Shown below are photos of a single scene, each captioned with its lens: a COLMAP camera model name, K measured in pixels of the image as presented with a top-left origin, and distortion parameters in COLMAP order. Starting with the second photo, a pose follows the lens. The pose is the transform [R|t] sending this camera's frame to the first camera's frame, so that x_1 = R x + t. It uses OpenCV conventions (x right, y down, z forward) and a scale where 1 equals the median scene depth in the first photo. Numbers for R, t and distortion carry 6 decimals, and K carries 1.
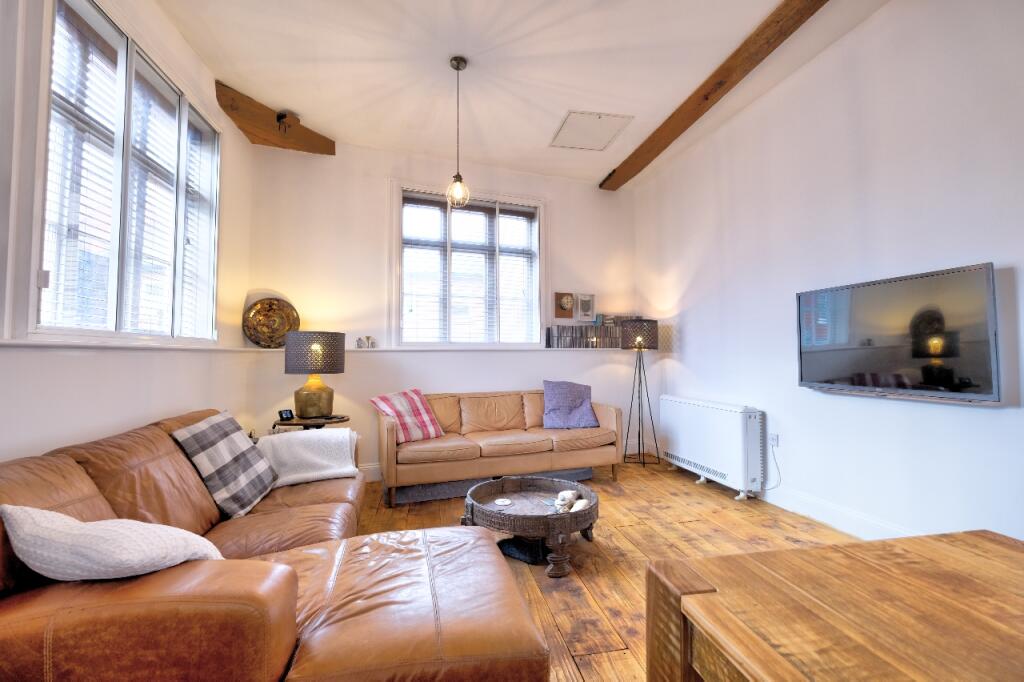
lens RADIAL K [[452.0, 0, 518.7], [0, 452.0, 334.5], [0, 0, 1]] dist [-0.003626, -0.000976]
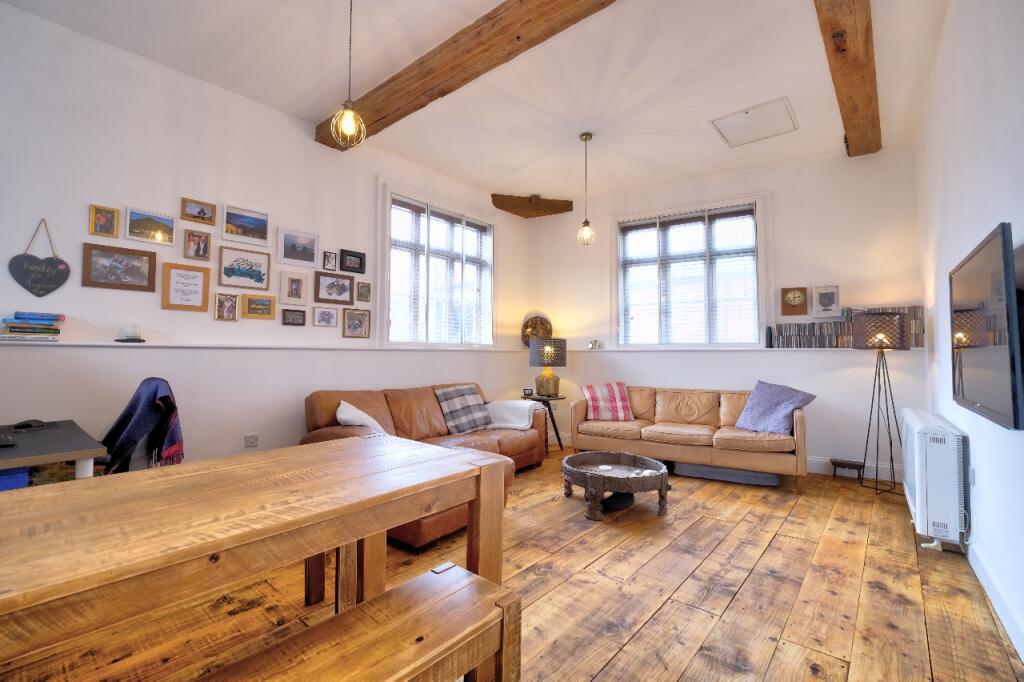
lens RADIAL K [[452.0, 0, 524.9], [0, 452.0, 335.2], [0, 0, 1]] dist [-0.003626, -0.000976]
pose [[0.626271, -0.027788, -0.779110, 0.609875], [0.028522, 0.999512, -0.012722, -0.000209], [0.779084, -0.014254, 0.626758, 0.006357]]
